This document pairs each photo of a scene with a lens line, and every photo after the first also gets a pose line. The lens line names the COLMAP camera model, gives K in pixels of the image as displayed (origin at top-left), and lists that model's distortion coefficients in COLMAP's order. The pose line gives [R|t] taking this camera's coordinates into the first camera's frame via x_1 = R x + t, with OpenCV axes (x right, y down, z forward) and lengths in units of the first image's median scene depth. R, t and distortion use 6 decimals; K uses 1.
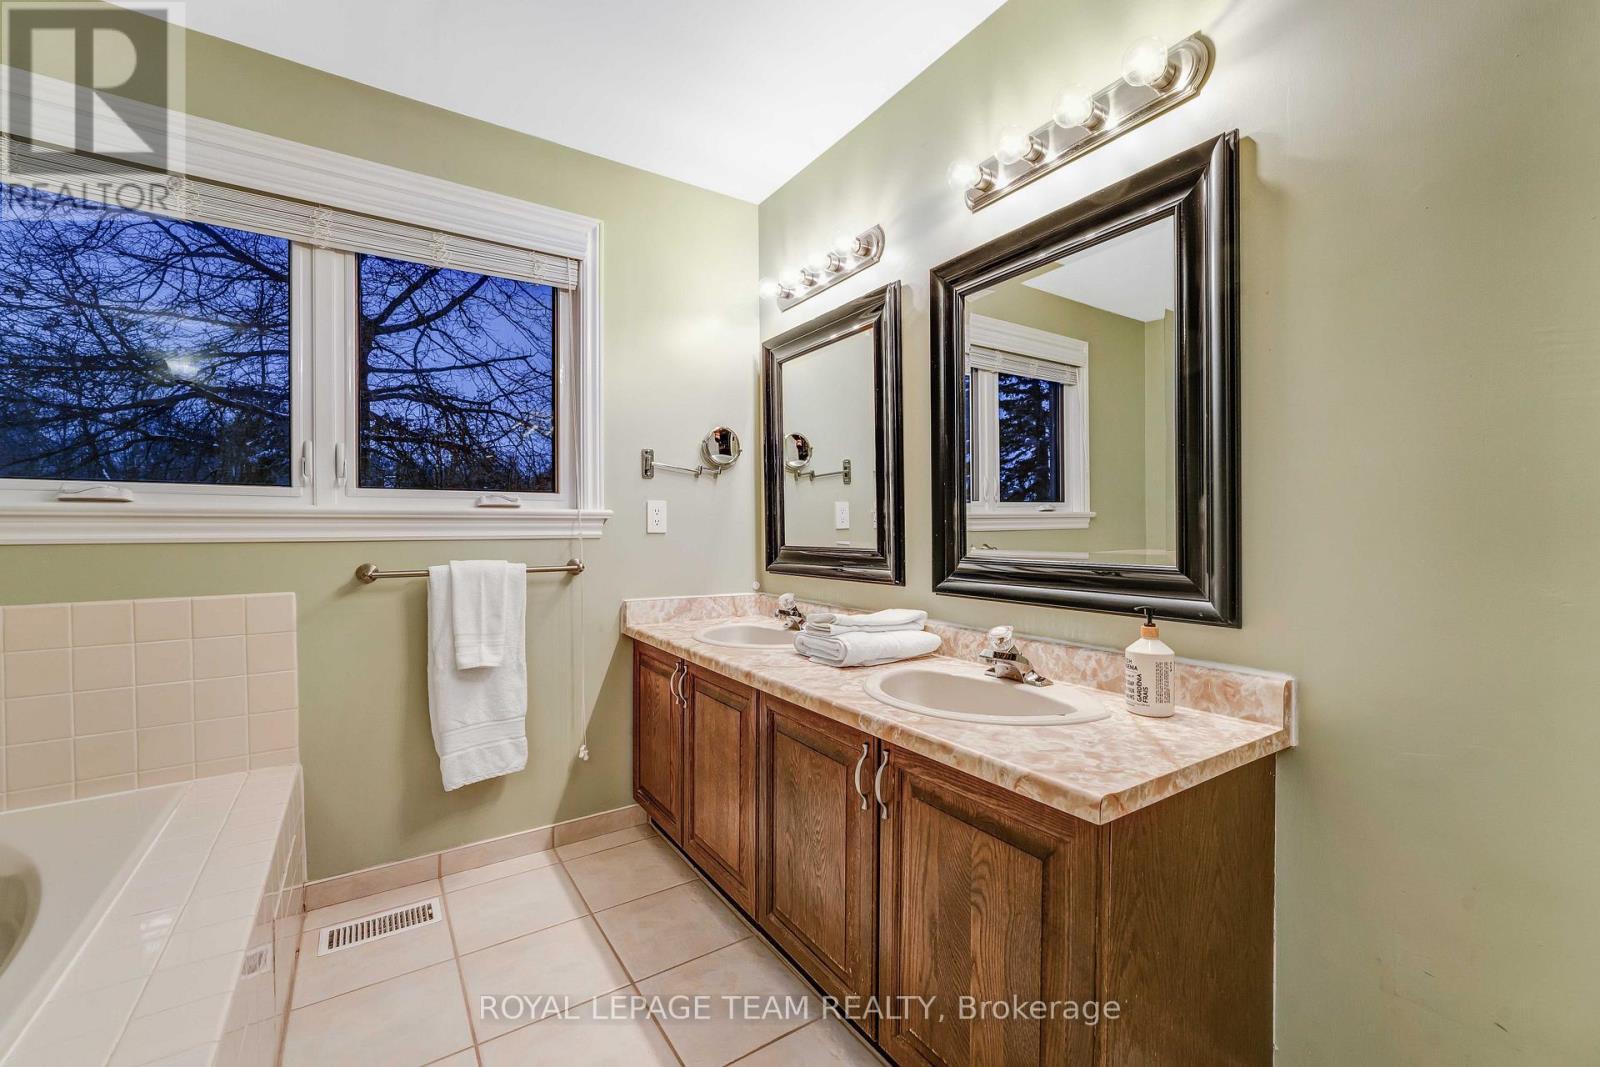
lens RADIAL K [[651.1, 0, 802.1], [0, 651.1, 547.9], [0, 0, 1]] dist [-0.025727, 0.005200]
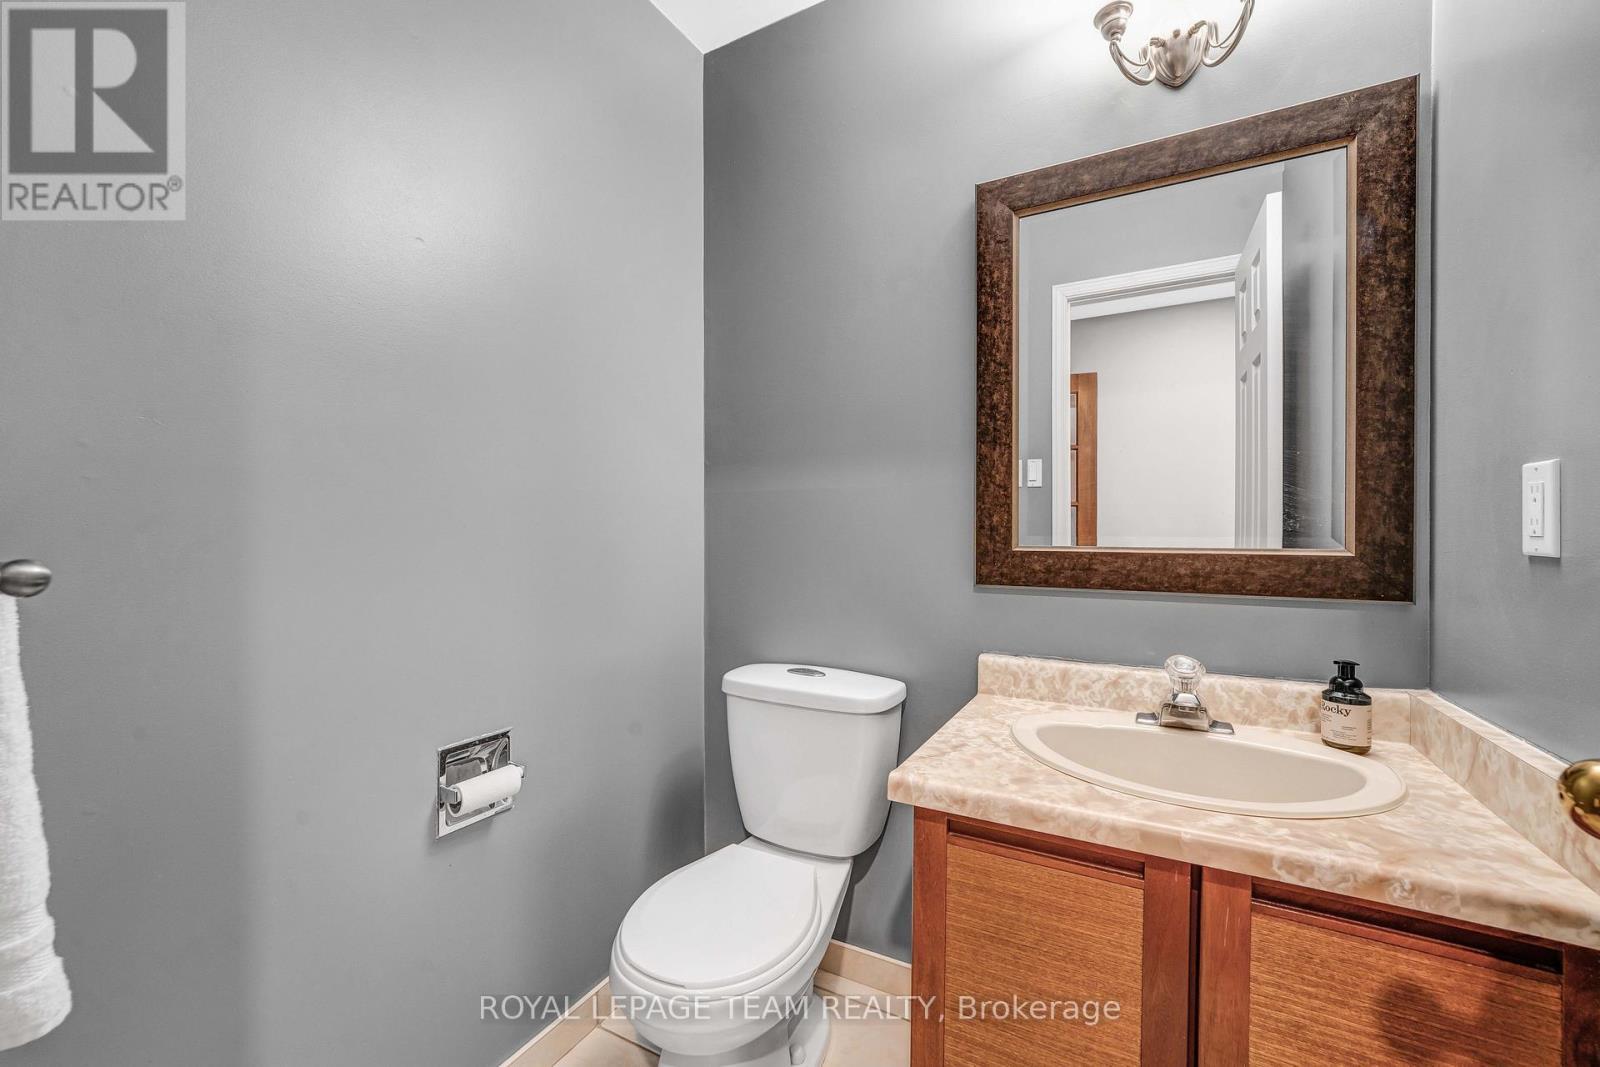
lens RADIAL K [[637.1, 0, 783.3], [0, 637.1, 535.4], [0, 0, 1]] dist [-0.021143, 0.000266]
pose [[0.895236, 0.001419, 0.445590, -0.434500], [0.010517, 0.999649, -0.024312, -0.009175], [-0.445468, 0.026451, 0.894907, 0.572747]]
